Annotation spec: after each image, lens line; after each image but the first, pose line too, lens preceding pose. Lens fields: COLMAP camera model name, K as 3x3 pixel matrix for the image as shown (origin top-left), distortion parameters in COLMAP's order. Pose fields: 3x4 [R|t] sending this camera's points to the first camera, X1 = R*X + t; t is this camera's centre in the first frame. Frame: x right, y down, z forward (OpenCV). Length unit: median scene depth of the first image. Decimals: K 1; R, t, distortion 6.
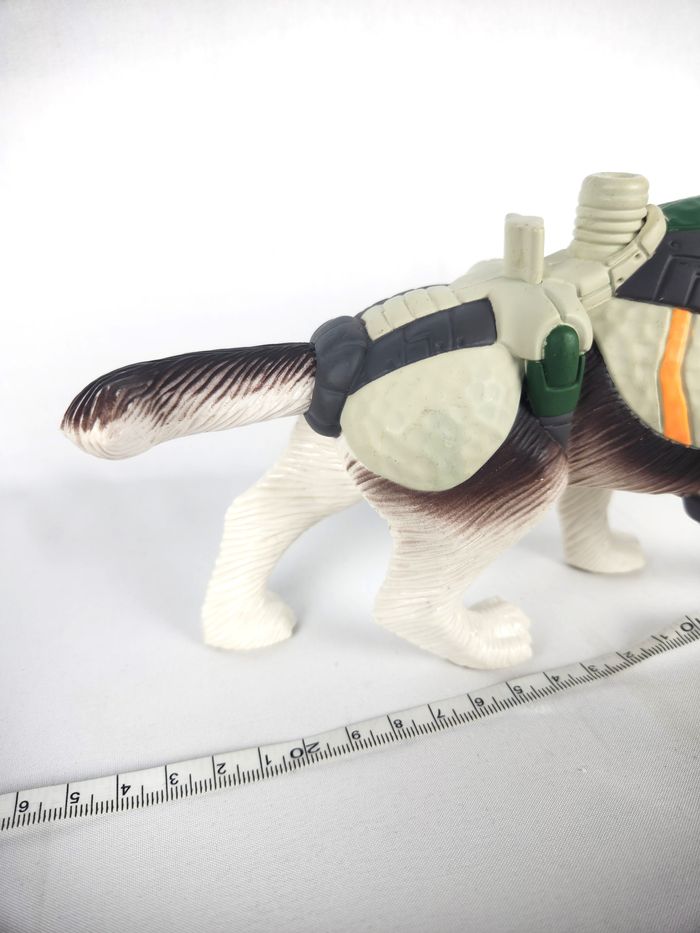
lens RADIAL K [[635.8, 0, 349.9], [0, 635.8, 465.0], [0, 0, 1]] dist [-0.008117, -0.006239]
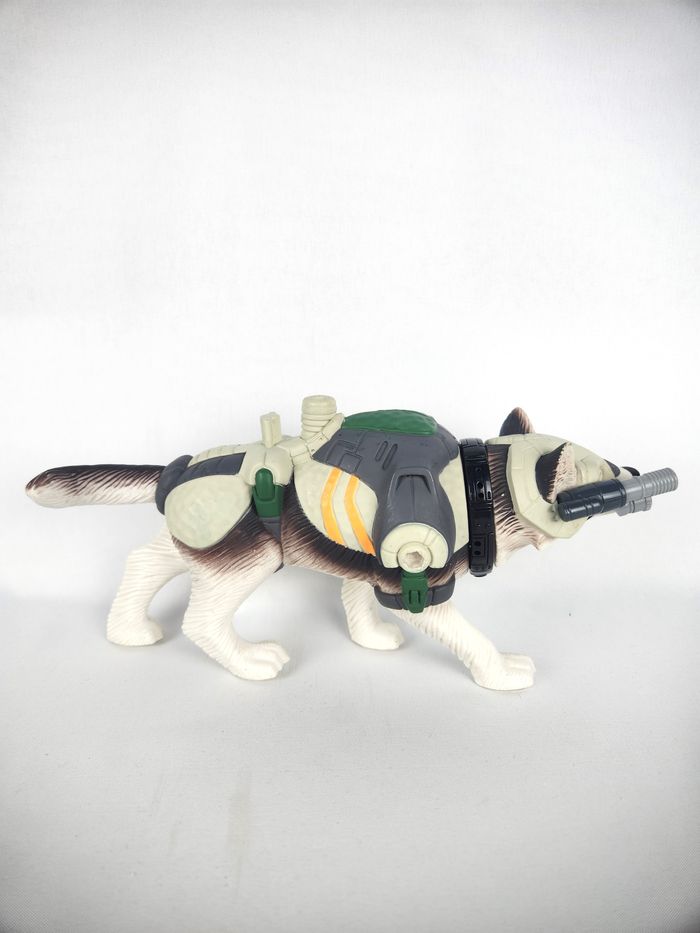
lens RADIAL K [[635.8, 0, 352.0], [0, 635.8, 466.9], [0, 0, 1]] dist [-0.008117, -0.006239]
pose [[0.966971, 0.107131, -0.231281, 0.973966], [-0.158012, 0.963939, -0.214133, 0.137467], [0.200001, 0.243606, 0.949029, -0.739743]]
